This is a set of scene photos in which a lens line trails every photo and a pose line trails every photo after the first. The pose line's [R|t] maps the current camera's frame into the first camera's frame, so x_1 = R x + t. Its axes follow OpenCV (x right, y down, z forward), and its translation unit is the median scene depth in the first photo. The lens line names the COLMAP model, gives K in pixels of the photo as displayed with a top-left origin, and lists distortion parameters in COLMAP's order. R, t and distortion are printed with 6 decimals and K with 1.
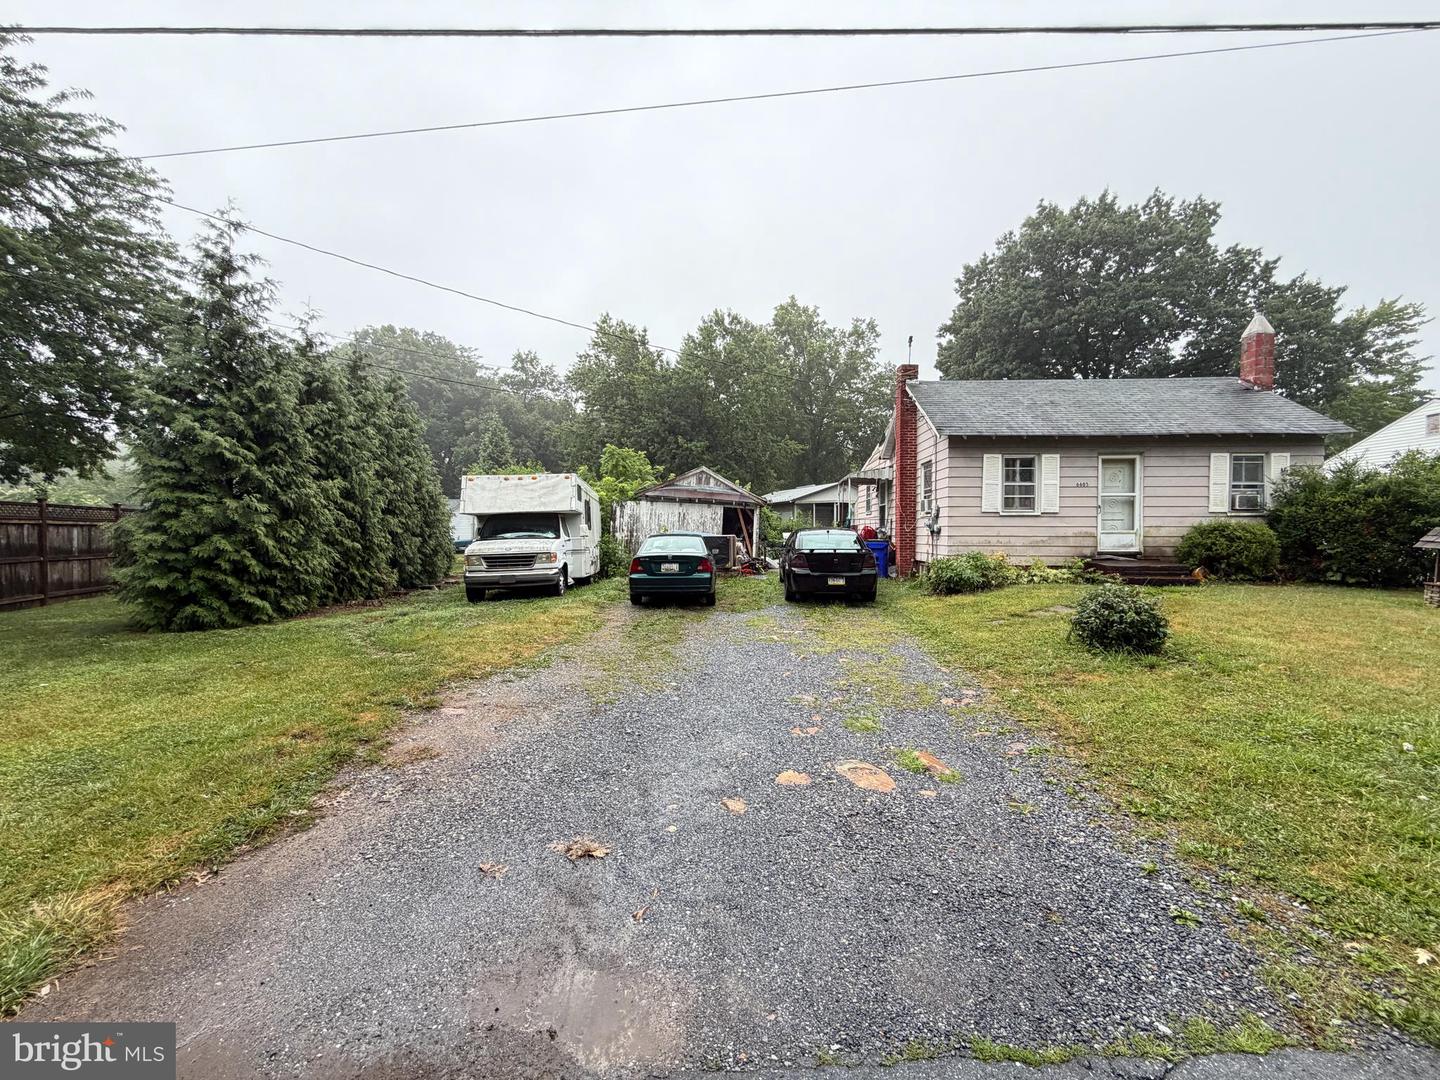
lens RADIAL K [[576.8, 0, 720.0], [0, 576.8, 540.0], [0, 0, 1]] dist [0.000027, -0.000121]
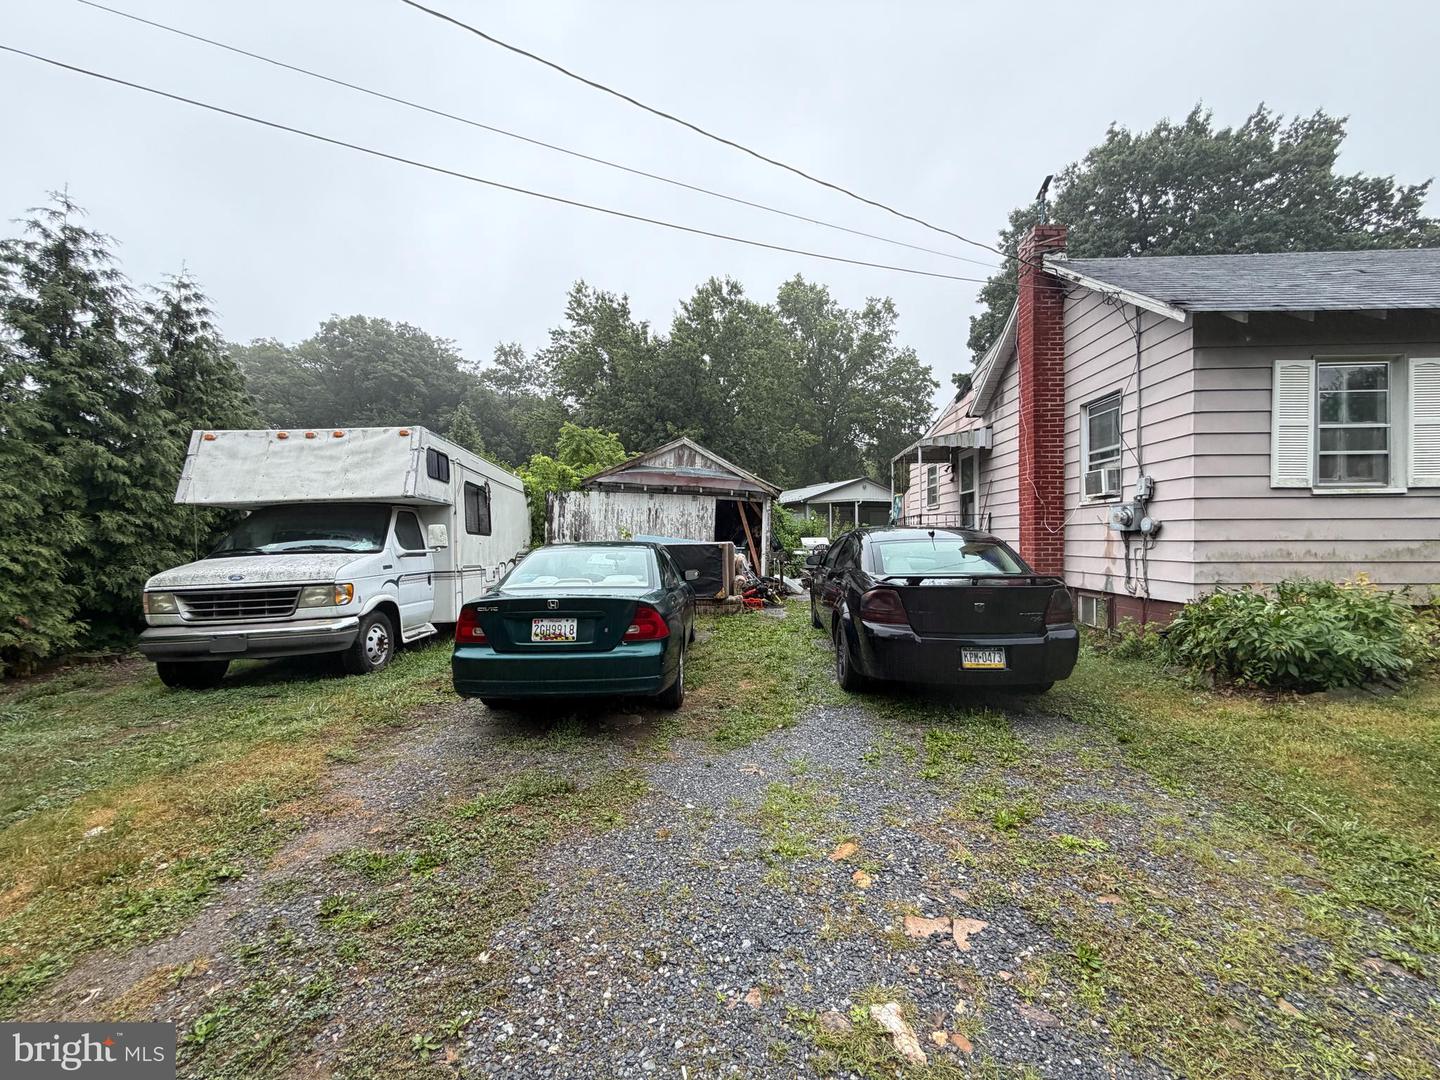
lens RADIAL K [[576.8, 0, 720.0], [0, 576.8, 540.0], [0, 0, 1]] dist [0.000027, -0.000121]
pose [[0.999950, -0.008037, -0.006024, 0.014127], [0.007975, 0.999916, -0.010228, -0.003993], [0.006105, 0.010179, 0.999930, 0.342633]]
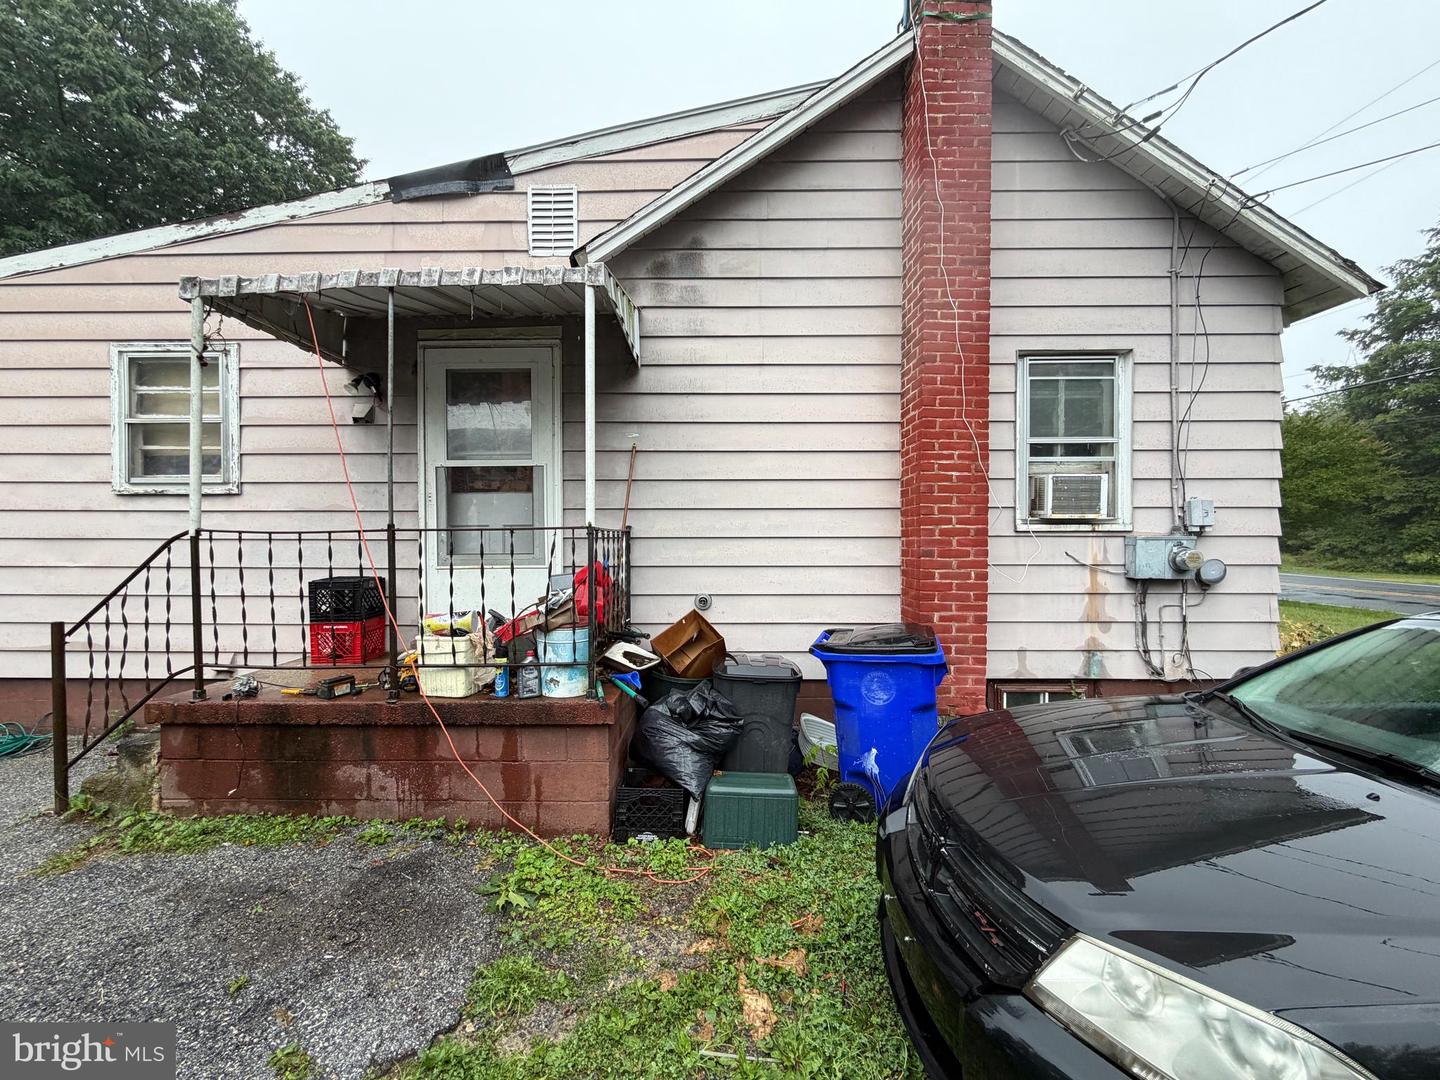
lens RADIAL K [[576.8, 0, 720.0], [0, 576.8, 540.0], [0, 0, 1]] dist [0.000027, -0.000121]
pose [[-0.027217, -0.022866, 0.999368, 0.123203], [0.008875, 0.999693, 0.023115, -0.114958], [-0.999590, 0.009498, -0.027006, 2.369330]]
